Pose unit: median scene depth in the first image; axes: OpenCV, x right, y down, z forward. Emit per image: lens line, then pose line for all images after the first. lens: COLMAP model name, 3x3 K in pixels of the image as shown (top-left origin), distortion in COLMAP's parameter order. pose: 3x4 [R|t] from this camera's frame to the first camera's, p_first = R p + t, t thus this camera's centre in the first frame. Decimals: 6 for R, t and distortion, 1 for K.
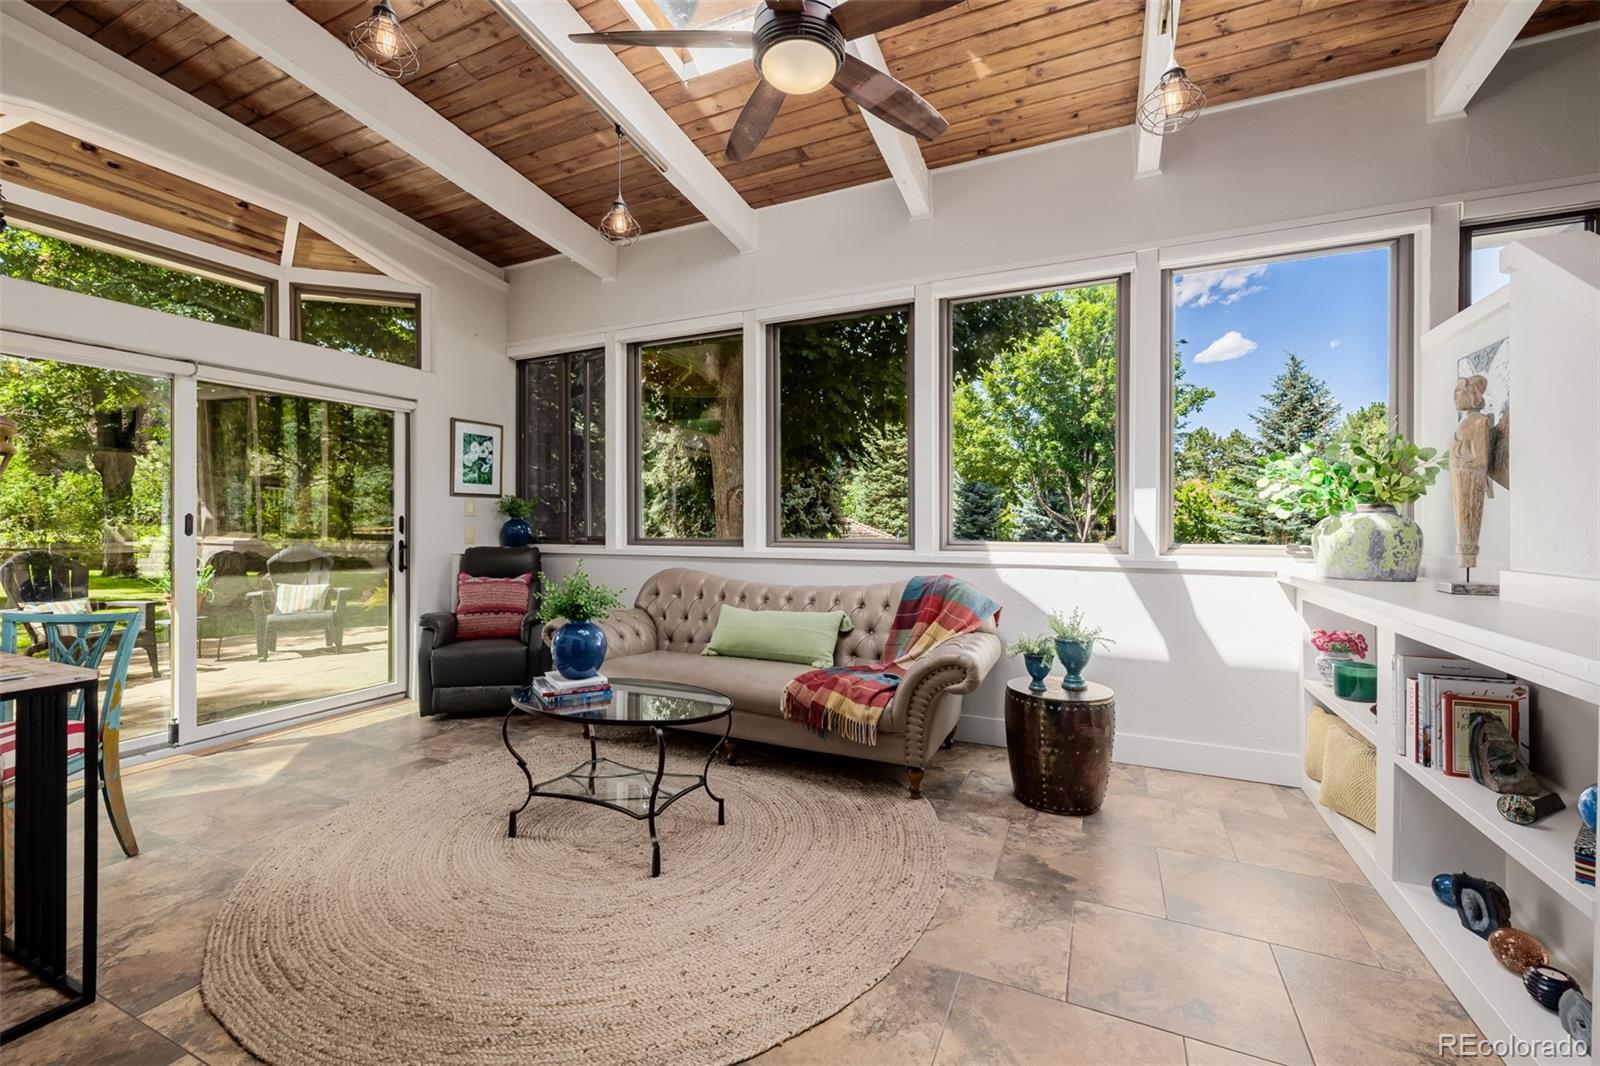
lens RADIAL K [[676.3, 0, 796.5], [0, 676.3, 520.0], [0, 0, 1]] dist [0.003055, 0.000182]
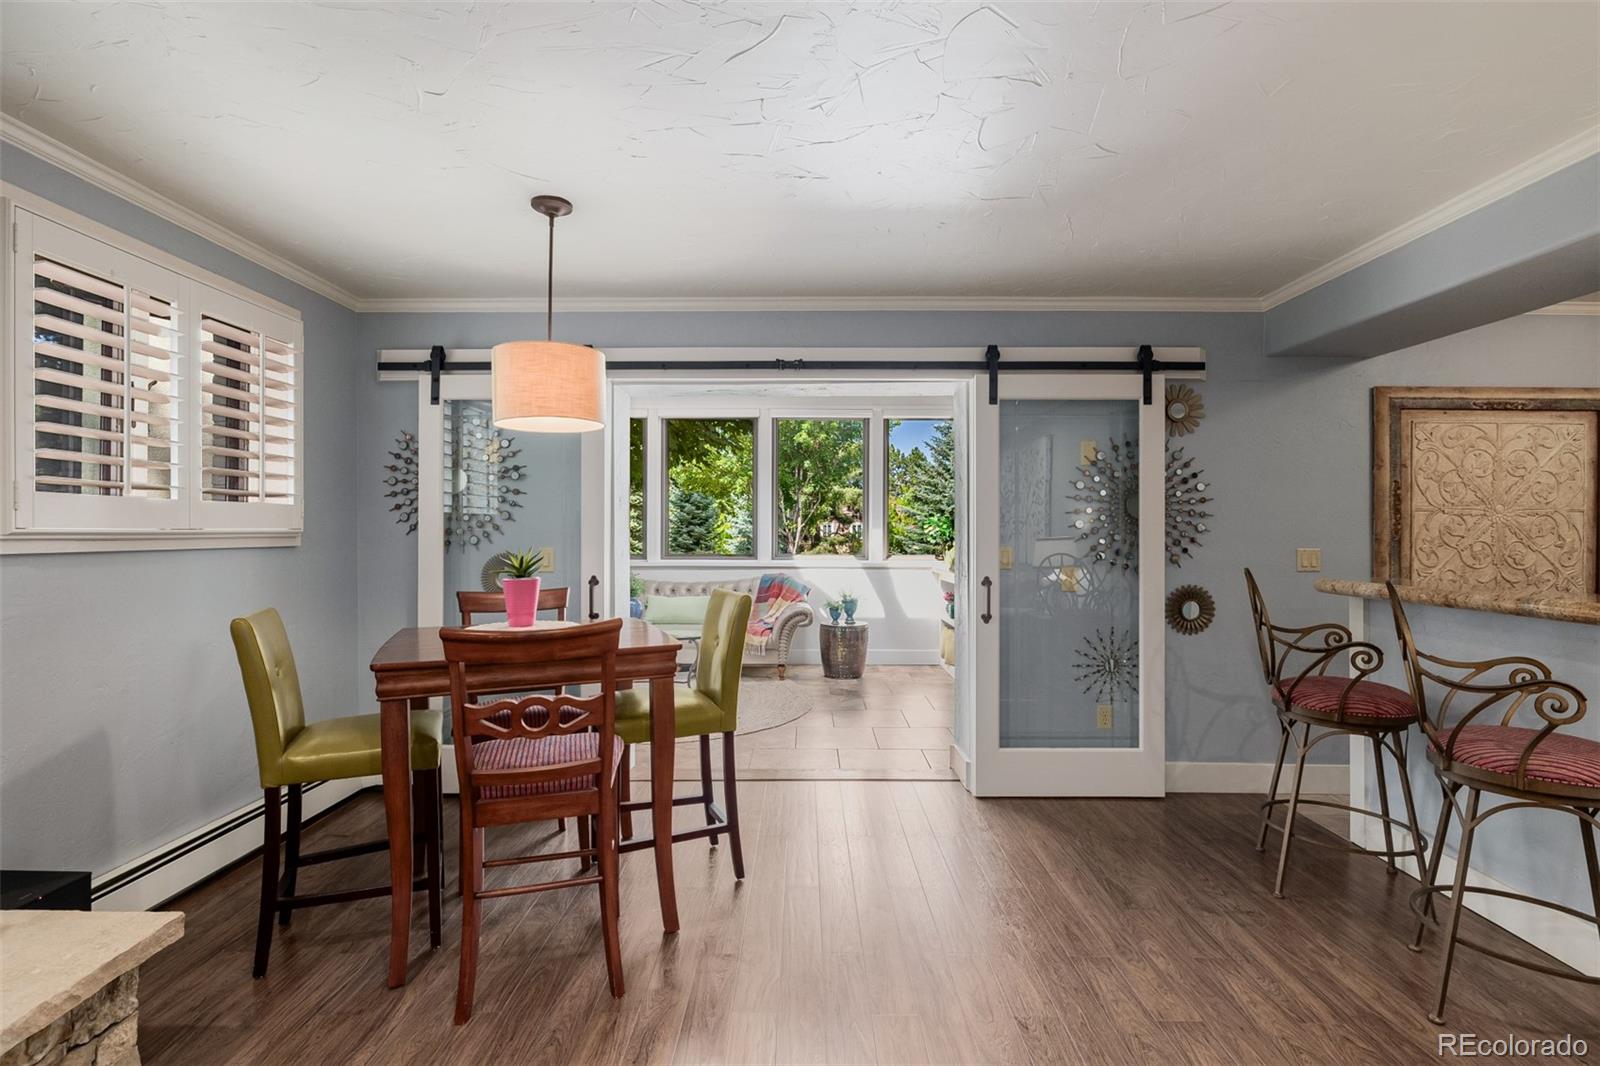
lens RADIAL K [[759.1, 0, 794.3], [0, 759.1, 530.4], [0, 0, 1]] dist [0.001163, -0.000013]
pose [[0.914232, 0.003048, 0.405179, -0.511351], [-0.004040, 0.999991, 0.001594, -0.032674], [-0.405170, -0.003094, 0.914236, -0.790192]]
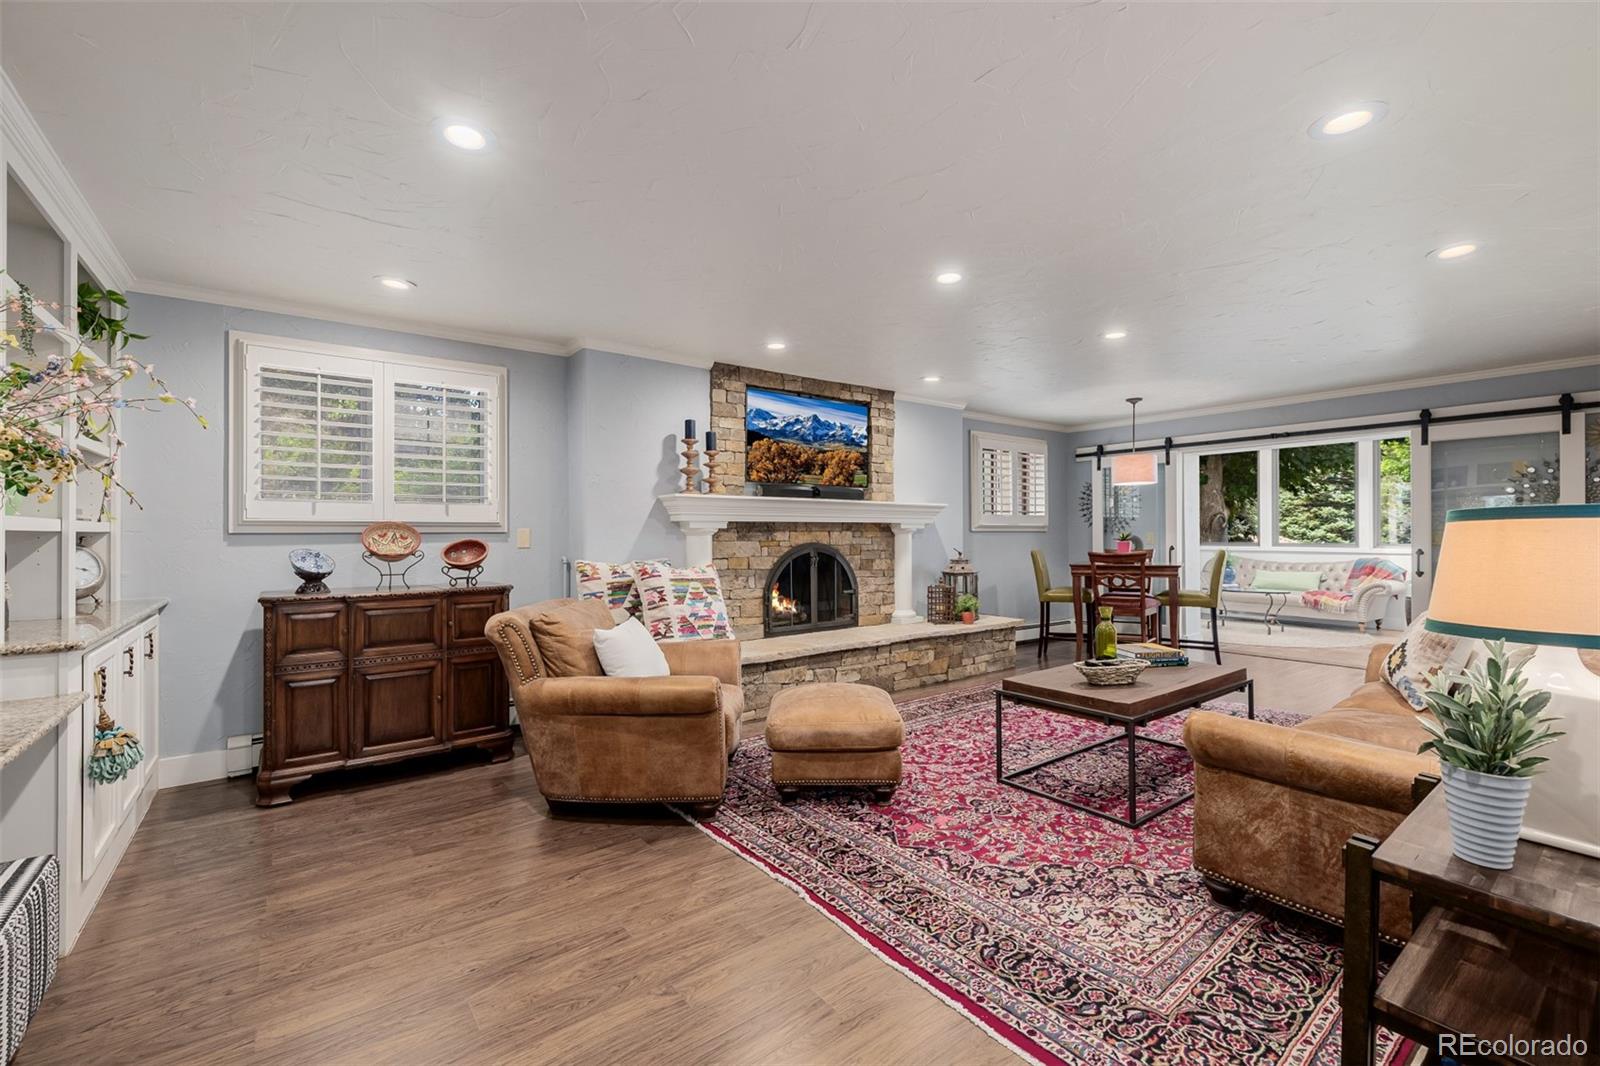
lens RADIAL K [[676.3, 0, 788.7], [0, 676.3, 528.1], [0, 0, 1]] dist [0.003055, 0.000182]
pose [[0.875225, -0.004395, -0.483697, -0.382418], [0.002927, 0.999989, -0.003789, -0.016837], [0.483708, 0.001900, 0.875227, -1.835291]]
